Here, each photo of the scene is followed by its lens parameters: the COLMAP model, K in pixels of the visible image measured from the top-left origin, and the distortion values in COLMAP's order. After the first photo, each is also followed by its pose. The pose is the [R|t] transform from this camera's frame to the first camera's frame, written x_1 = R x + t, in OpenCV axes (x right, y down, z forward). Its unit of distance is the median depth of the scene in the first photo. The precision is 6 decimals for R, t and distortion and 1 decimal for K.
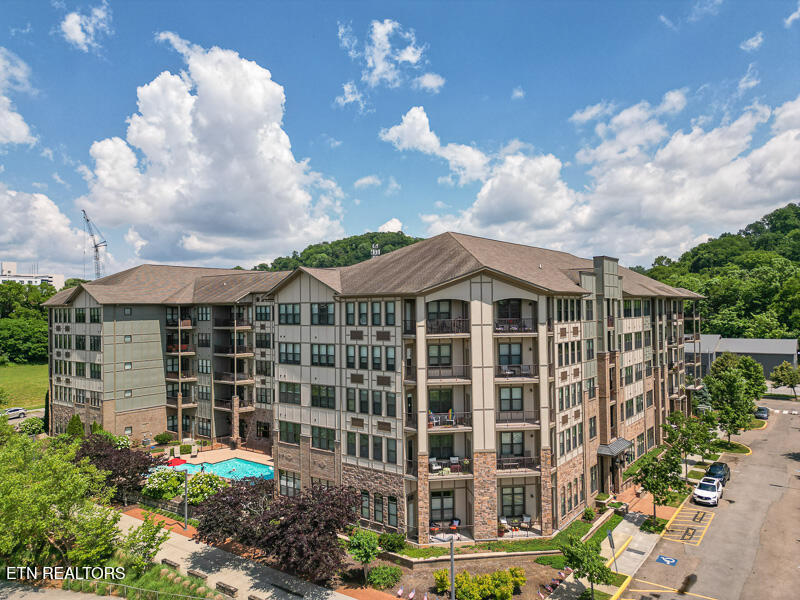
lens RADIAL K [[564.6, 0, 393.9], [0, 564.6, 296.7], [0, 0, 1]] dist [0.075852, -0.061008]
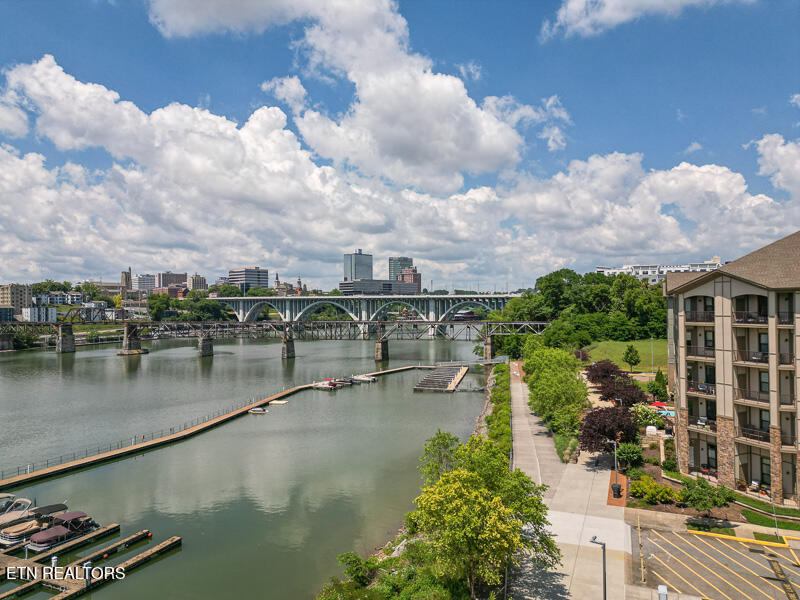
lens RADIAL K [[564.6, 0, 401.3], [0, 564.6, 299.5], [0, 0, 1]] dist [0.075852, -0.061008]
pose [[0.212681, -0.001588, -0.977120, 1.230255], [0.035527, 0.999350, 0.006109, -0.018783], [0.976476, -0.036014, 0.212599, 0.050852]]
